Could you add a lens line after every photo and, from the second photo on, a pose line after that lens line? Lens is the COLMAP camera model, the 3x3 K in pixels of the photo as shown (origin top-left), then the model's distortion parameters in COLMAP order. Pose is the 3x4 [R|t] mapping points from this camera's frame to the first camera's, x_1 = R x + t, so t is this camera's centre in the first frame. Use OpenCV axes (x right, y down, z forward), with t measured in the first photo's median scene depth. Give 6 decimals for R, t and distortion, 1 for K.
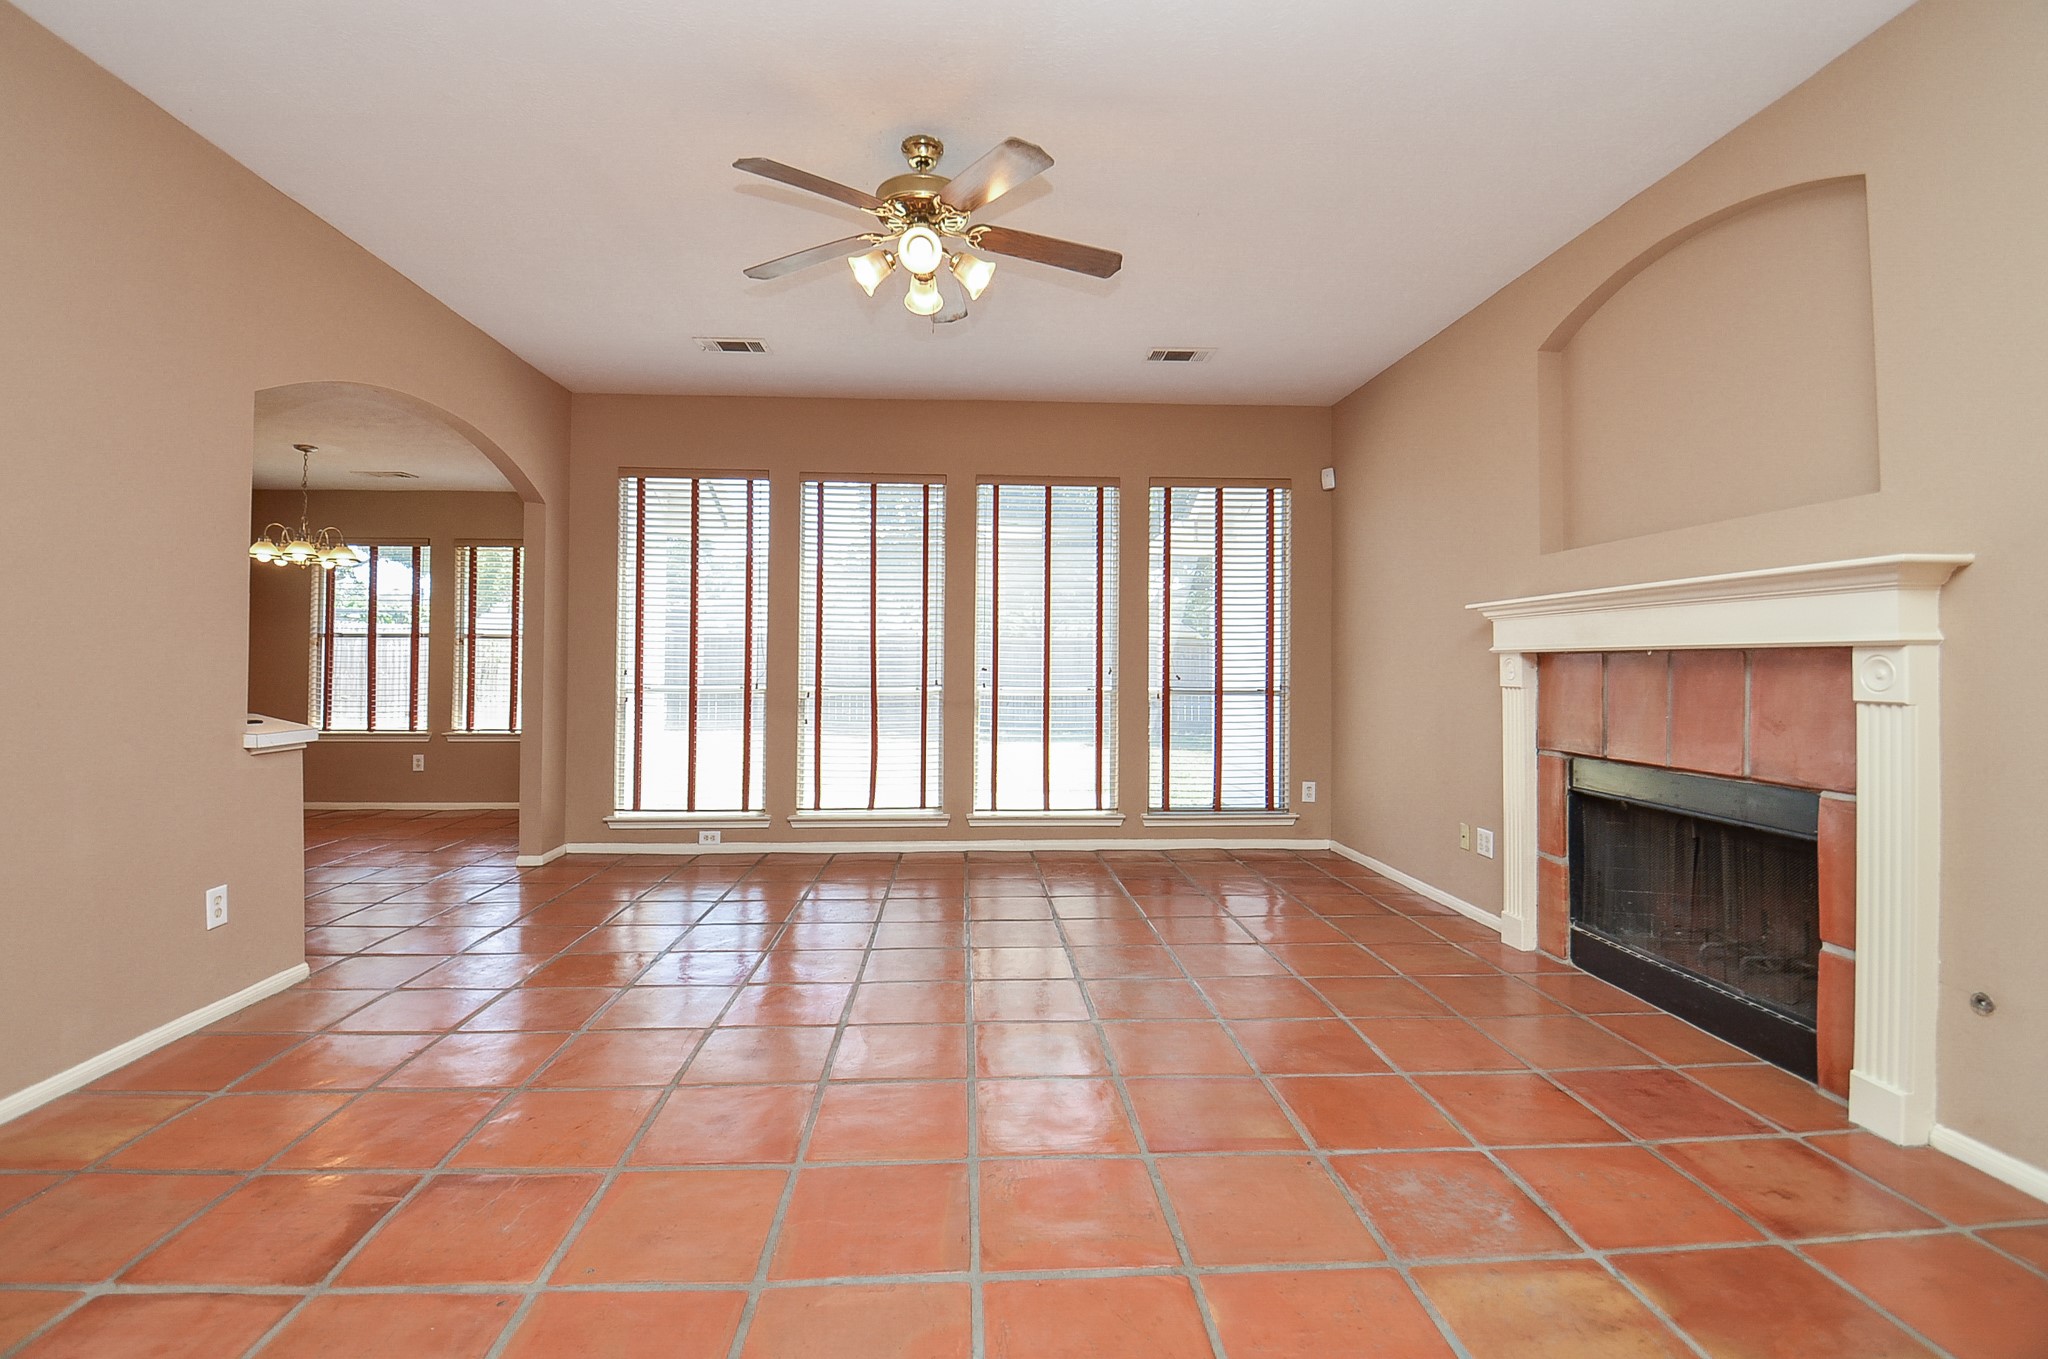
lens RADIAL K [[920.4, 0, 1011.8], [0, 920.4, 641.4], [0, 0, 1]] dist [0.018696, -0.025992]
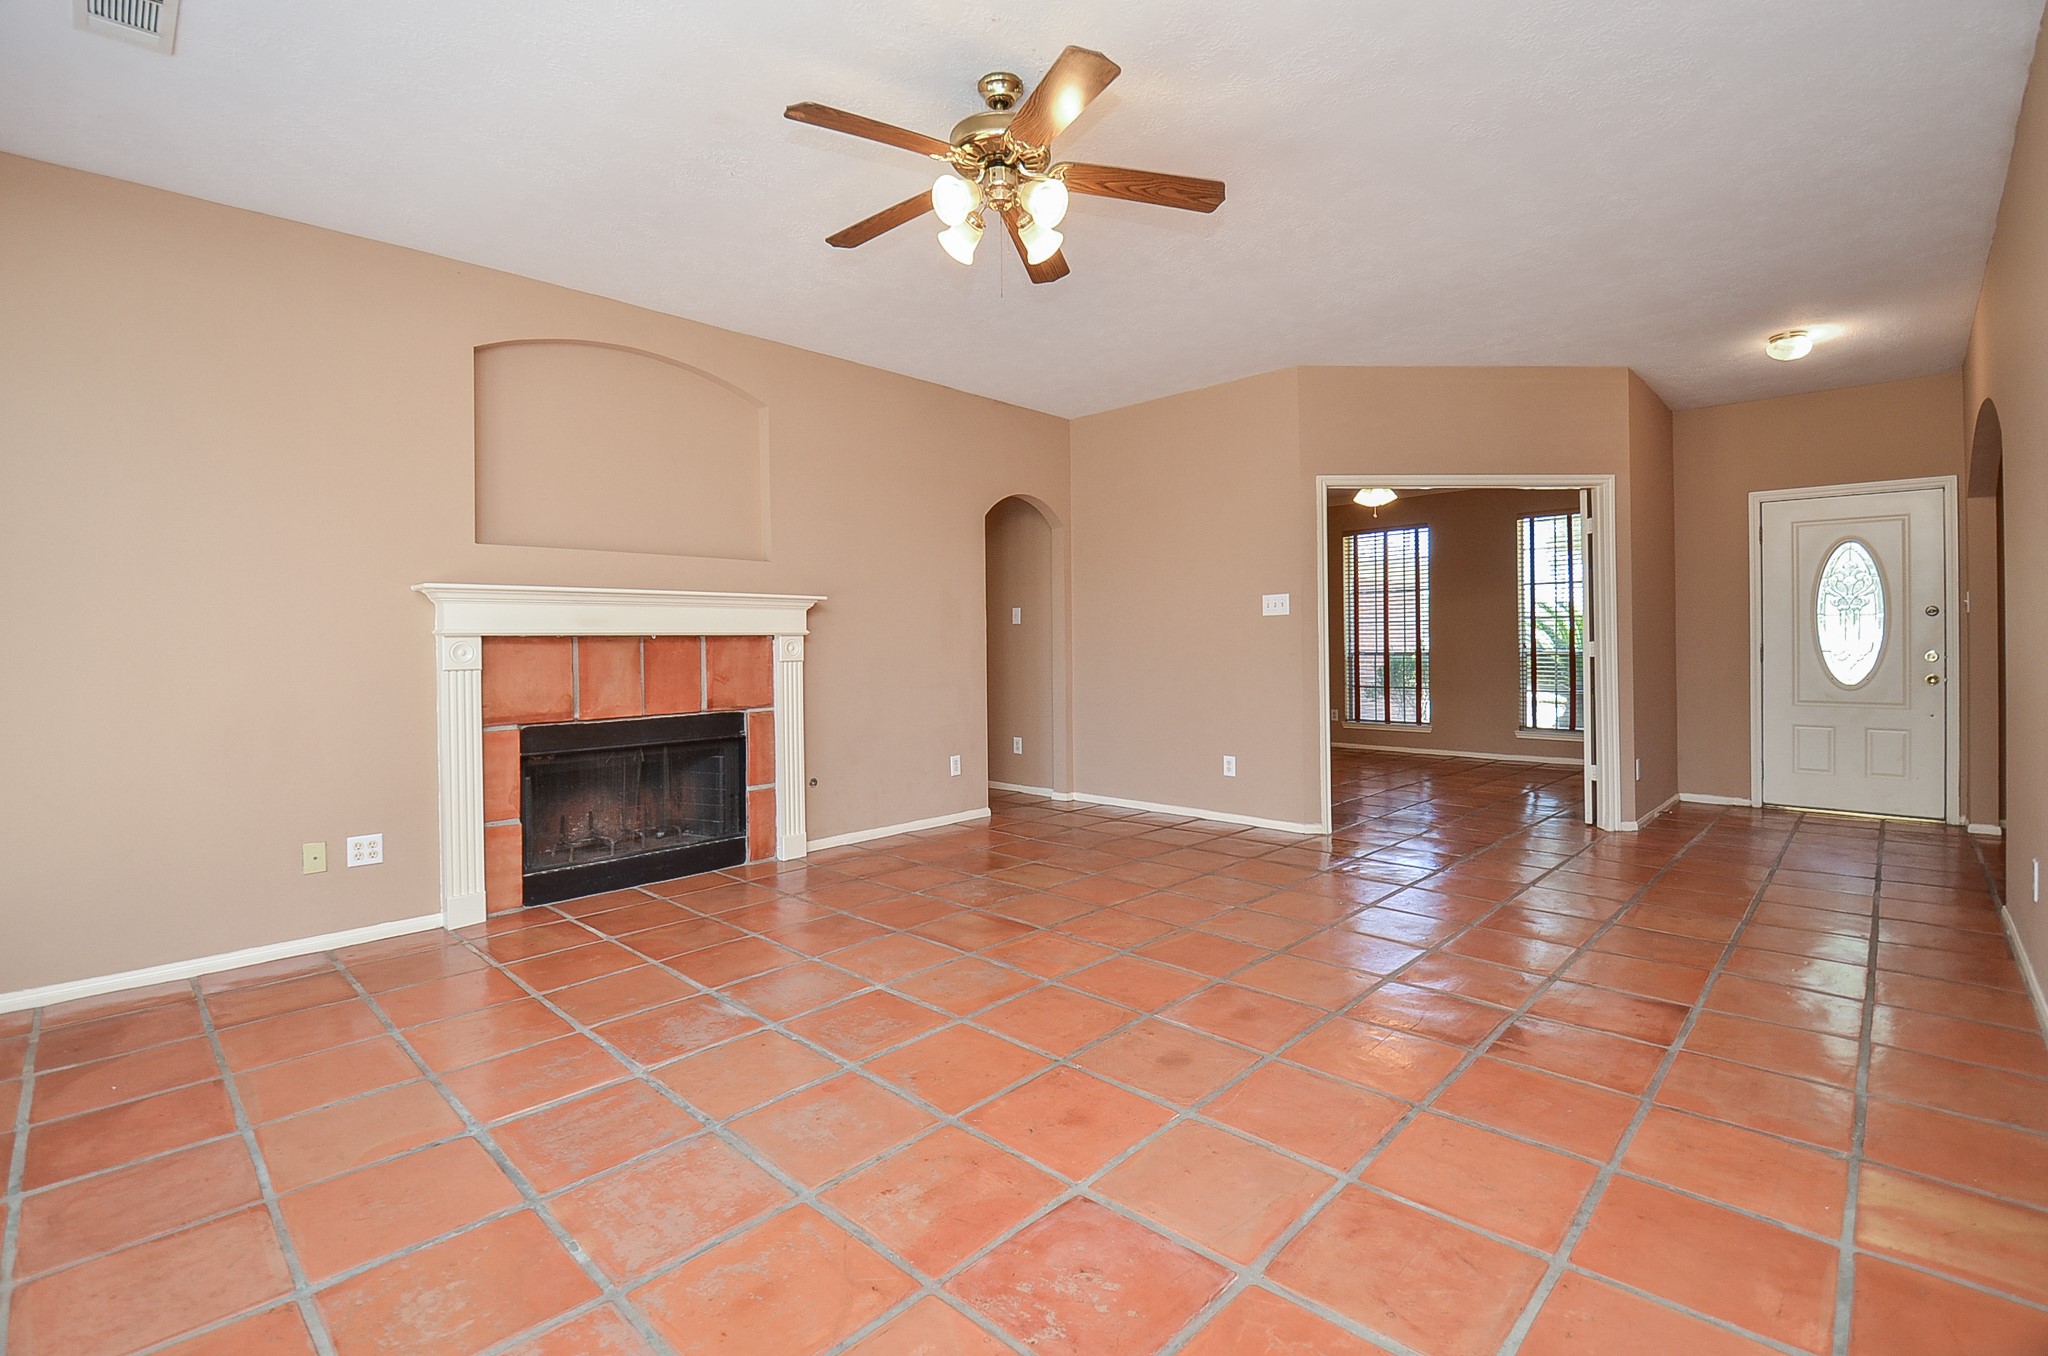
lens RADIAL K [[920.4, 0, 1011.8], [0, 920.4, 639.9], [0, 0, 1]] dist [0.018696, -0.025992]
pose [[-0.684680, 0.001217, 0.728843, -0.739382], [-0.013437, 0.999808, -0.014293, 0.029512], [-0.728720, -0.019580, -0.684532, 1.554452]]
